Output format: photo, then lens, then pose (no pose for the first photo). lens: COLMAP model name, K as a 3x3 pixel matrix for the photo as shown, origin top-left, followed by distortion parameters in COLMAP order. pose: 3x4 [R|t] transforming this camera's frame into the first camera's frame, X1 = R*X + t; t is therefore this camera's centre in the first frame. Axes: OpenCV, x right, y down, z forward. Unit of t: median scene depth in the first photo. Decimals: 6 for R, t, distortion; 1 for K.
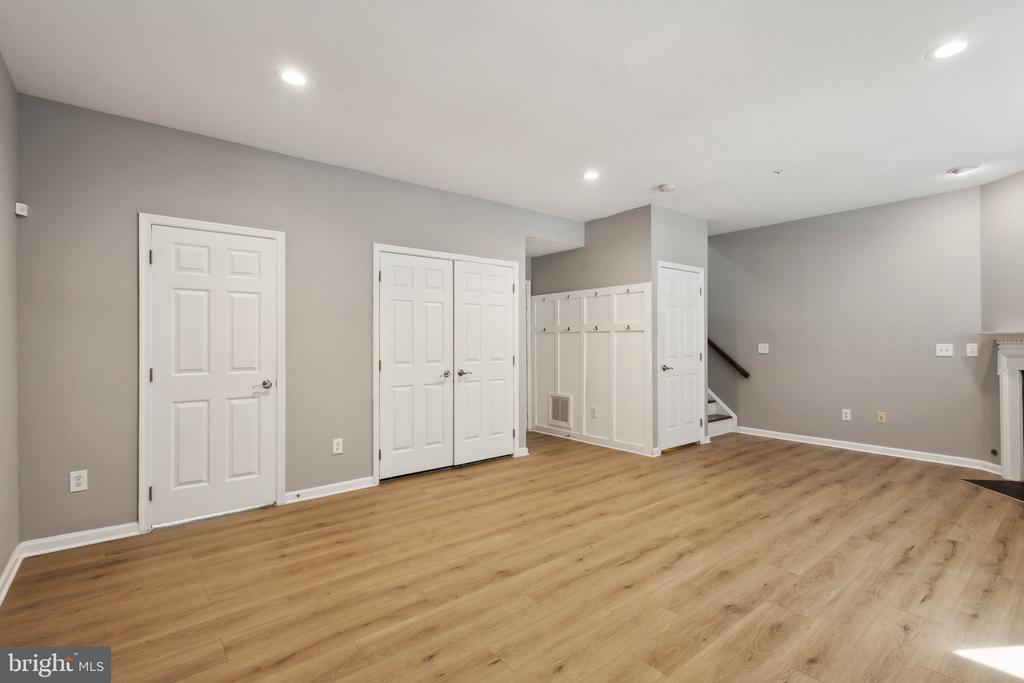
lens RADIAL K [[470.0, 0, 507.7], [0, 470.0, 333.7], [0, 0, 1]] dist [0.004129, -0.000034]
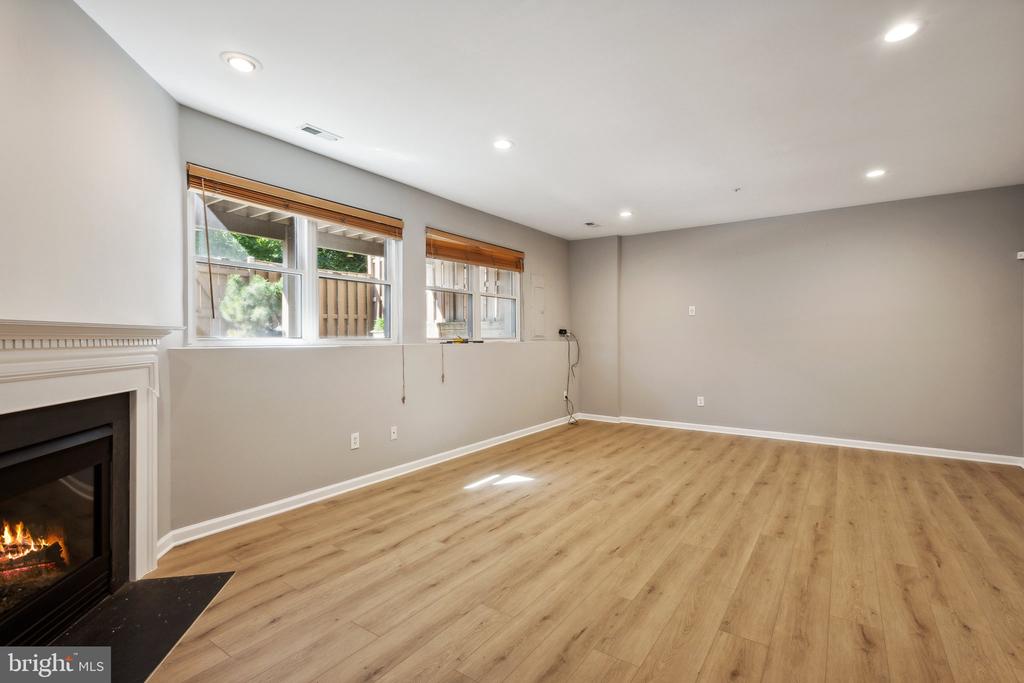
lens RADIAL K [[470.0, 0, 507.7], [0, 470.0, 333.7], [0, 0, 1]] dist [0.004129, -0.000034]
pose [[-0.960563, 0.005453, -0.278009, 1.032281], [0.012136, 0.999677, -0.022325, 0.026766], [0.277797, -0.024819, -0.960319, 1.893005]]
